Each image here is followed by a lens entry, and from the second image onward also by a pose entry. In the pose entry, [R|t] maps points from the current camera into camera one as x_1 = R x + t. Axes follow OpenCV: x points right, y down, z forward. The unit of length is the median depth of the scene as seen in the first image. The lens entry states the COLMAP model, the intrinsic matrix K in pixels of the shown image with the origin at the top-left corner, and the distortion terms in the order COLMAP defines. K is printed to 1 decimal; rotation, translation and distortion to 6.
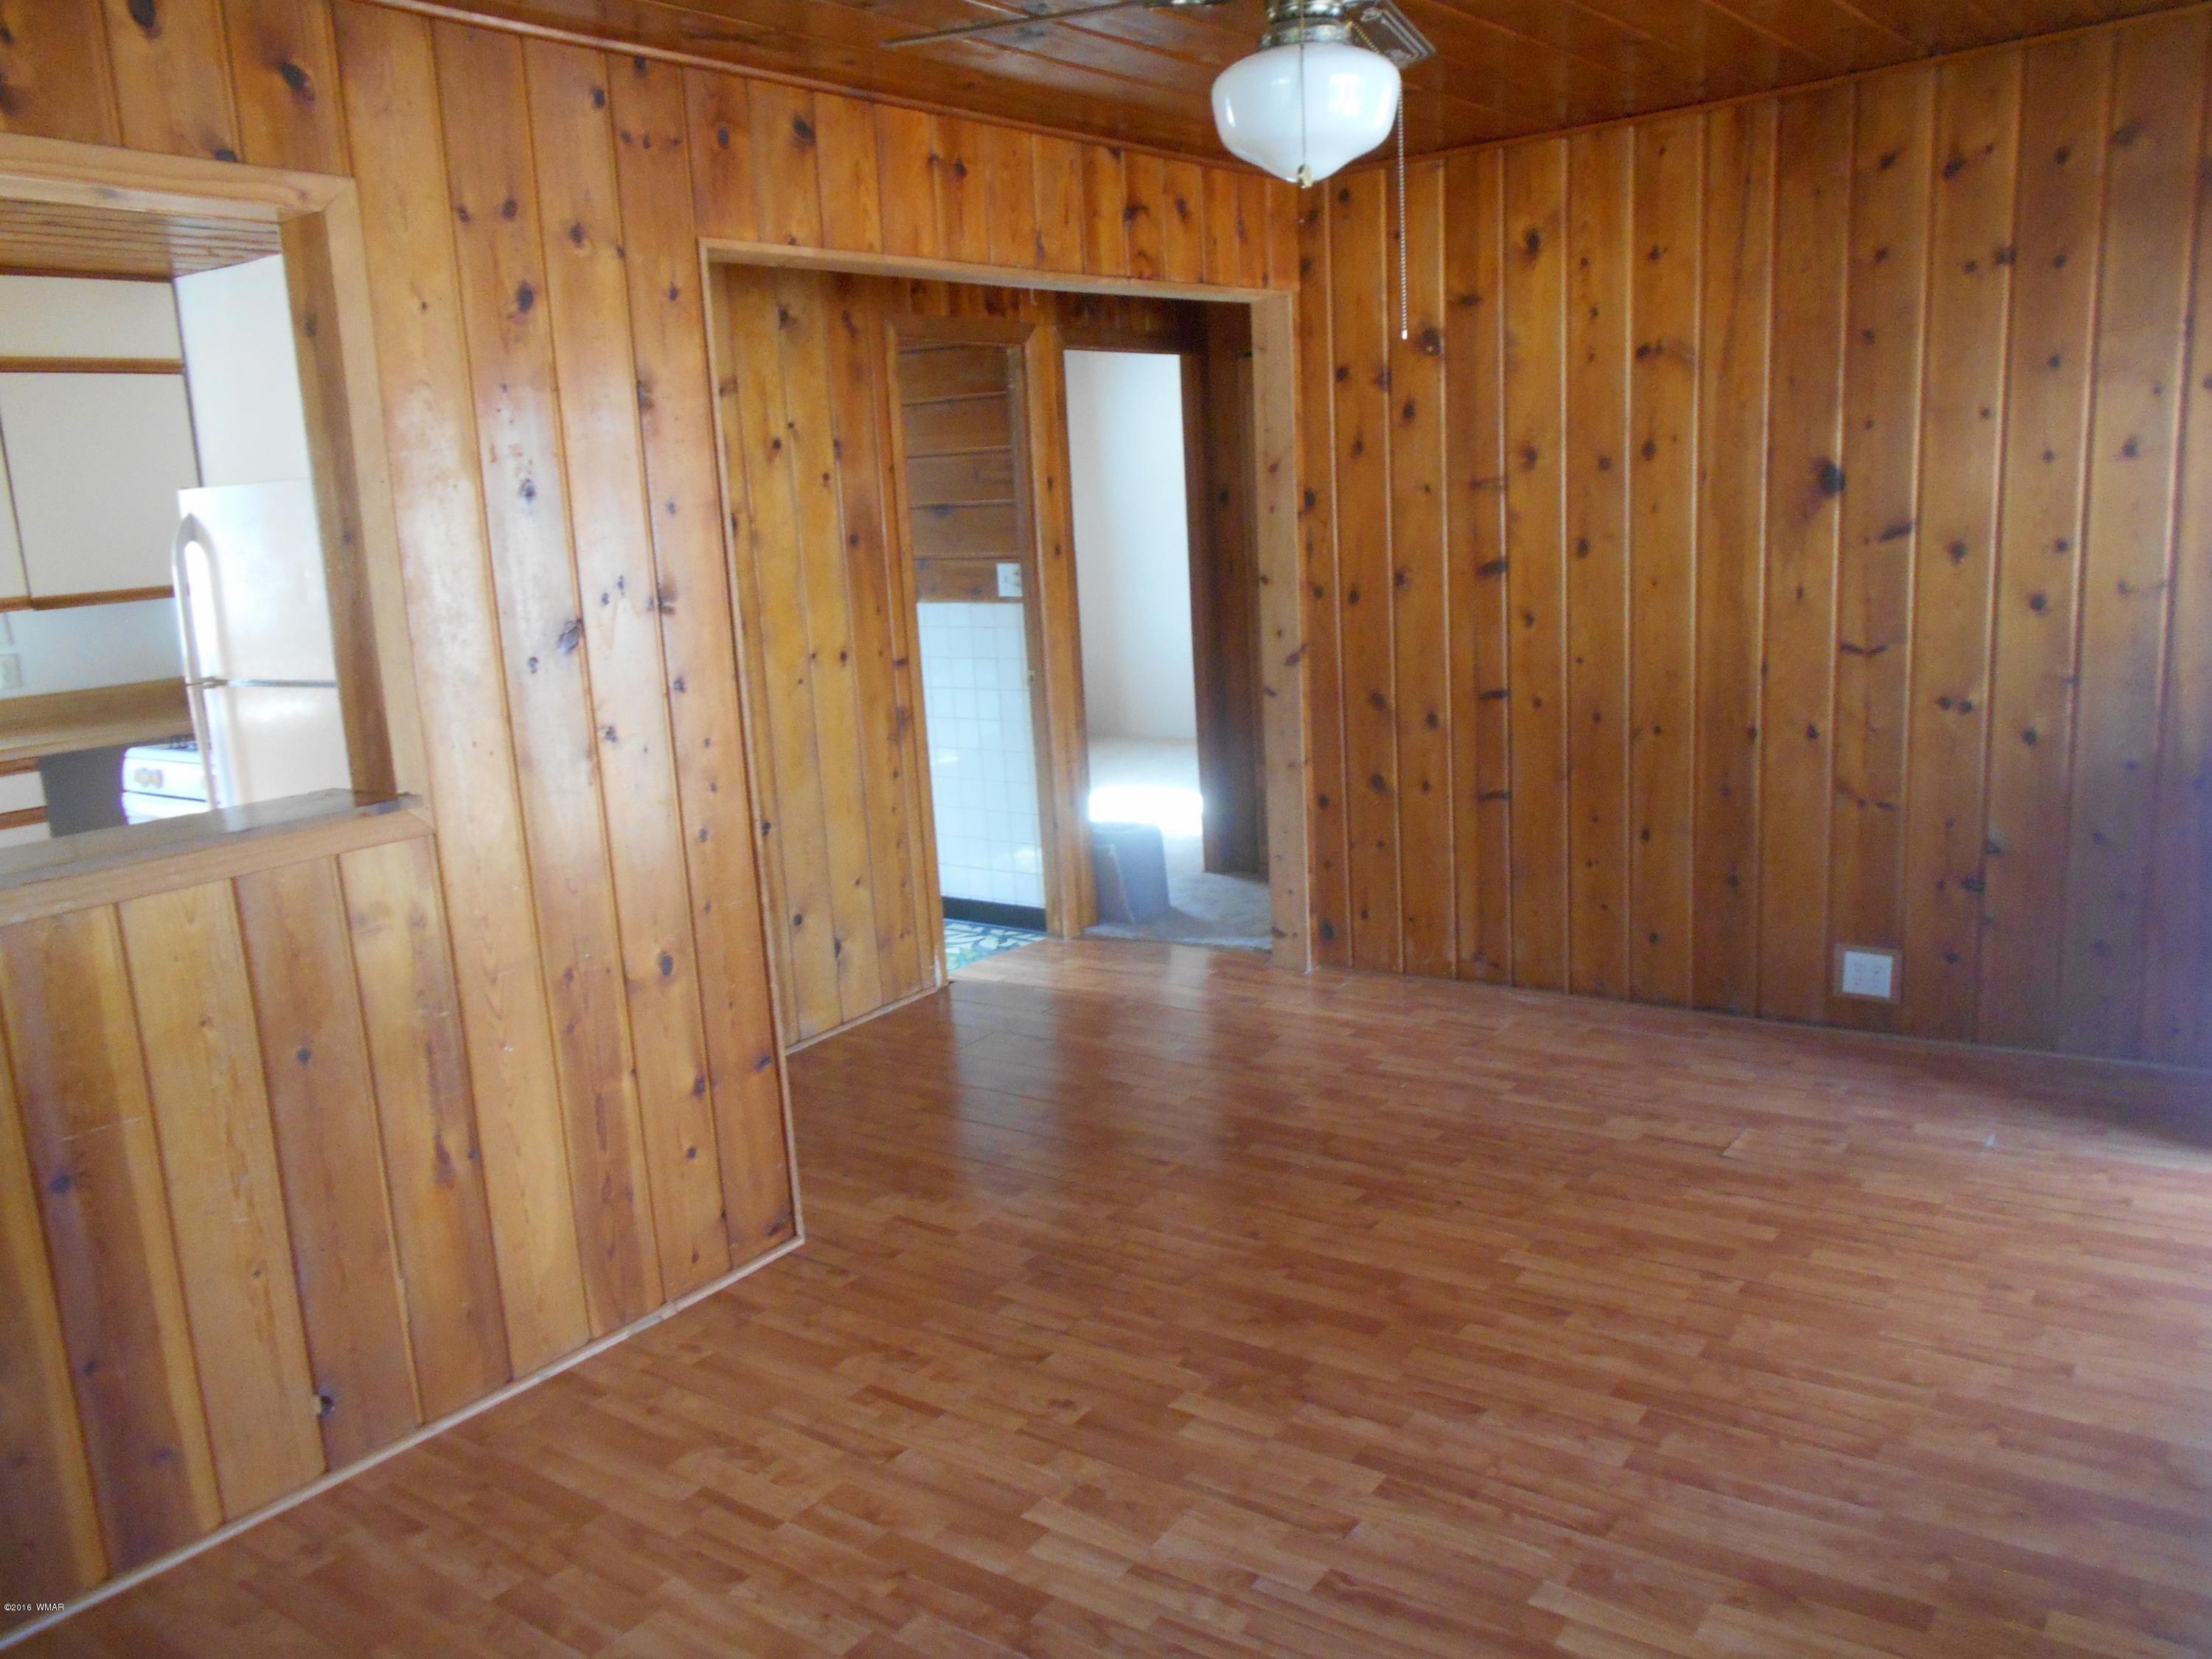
lens RADIAL K [[1781.8, 0, 1106.0], [0, 1781.8, 829.5], [0, 0, 1]] dist [0.003114, -0.003473]
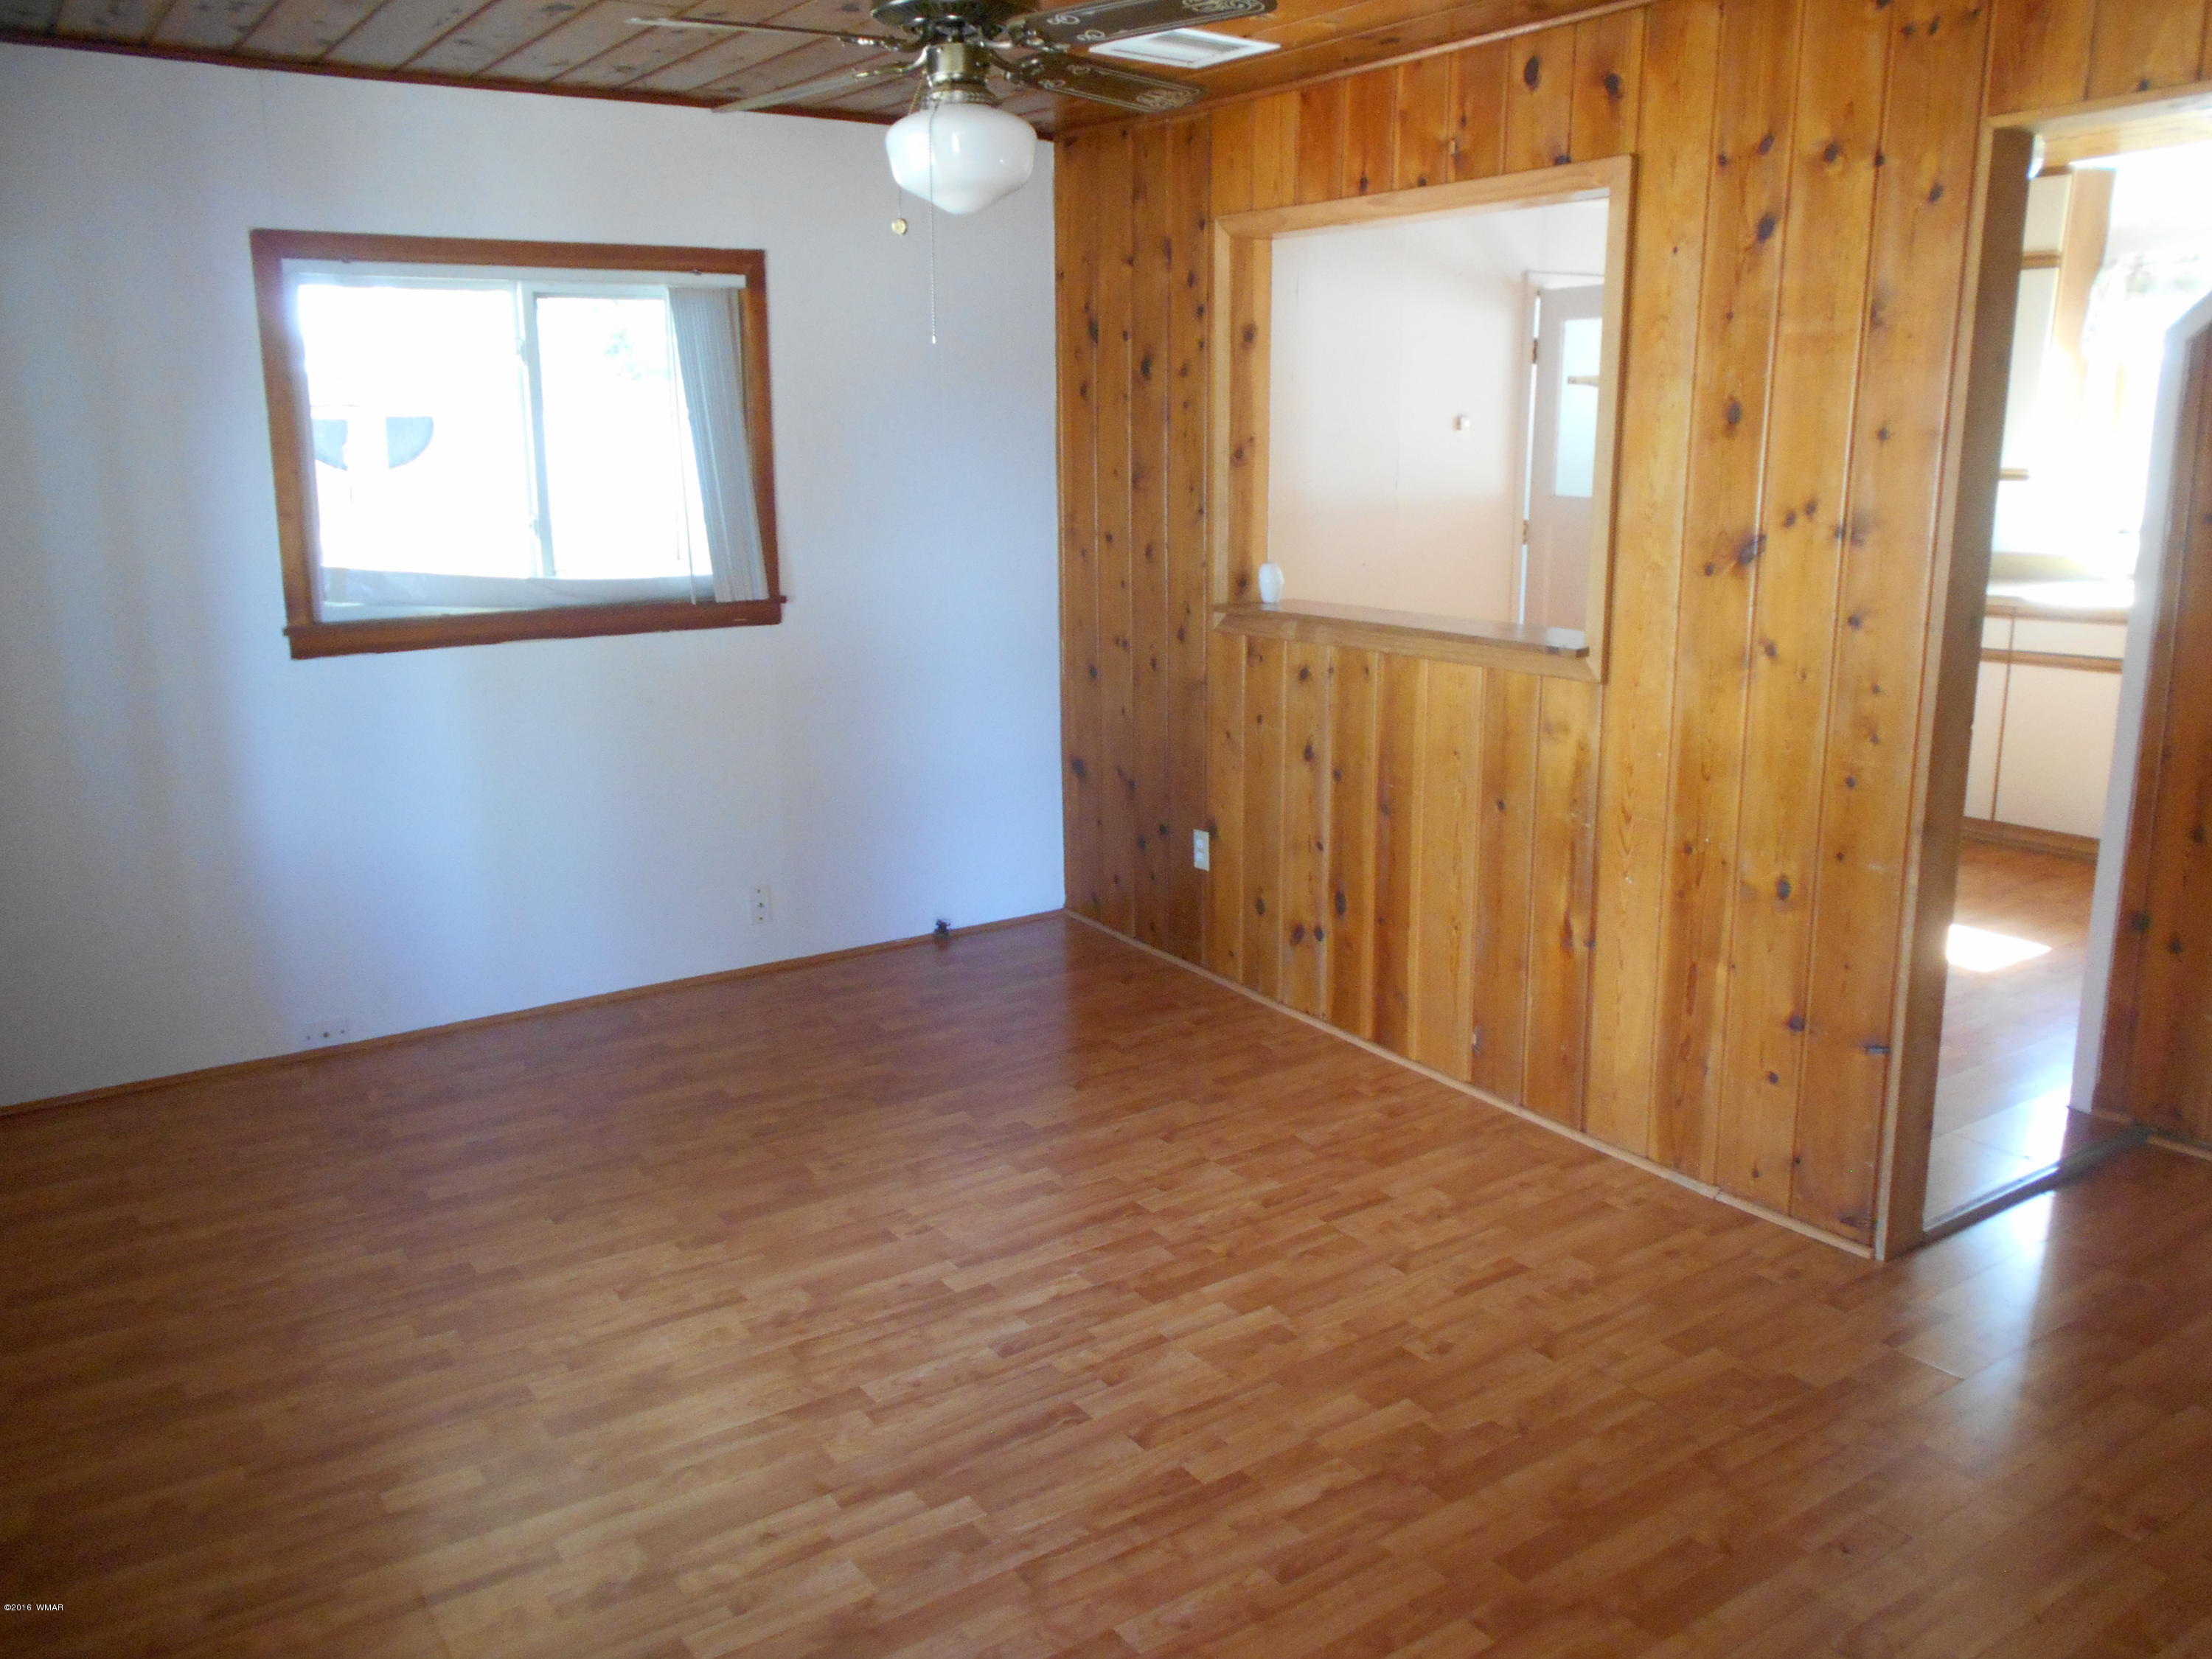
lens RADIAL K [[1711.5, 0, 1106.0], [0, 1711.5, 829.5], [0, 0, 1]] dist [-0.004326, -0.001596]
pose [[-0.345576, 0.276572, -0.896708, 0.854644], [-0.141216, 0.929371, 0.341069, -0.265671], [0.927704, 0.244494, -0.282112, 1.044792]]
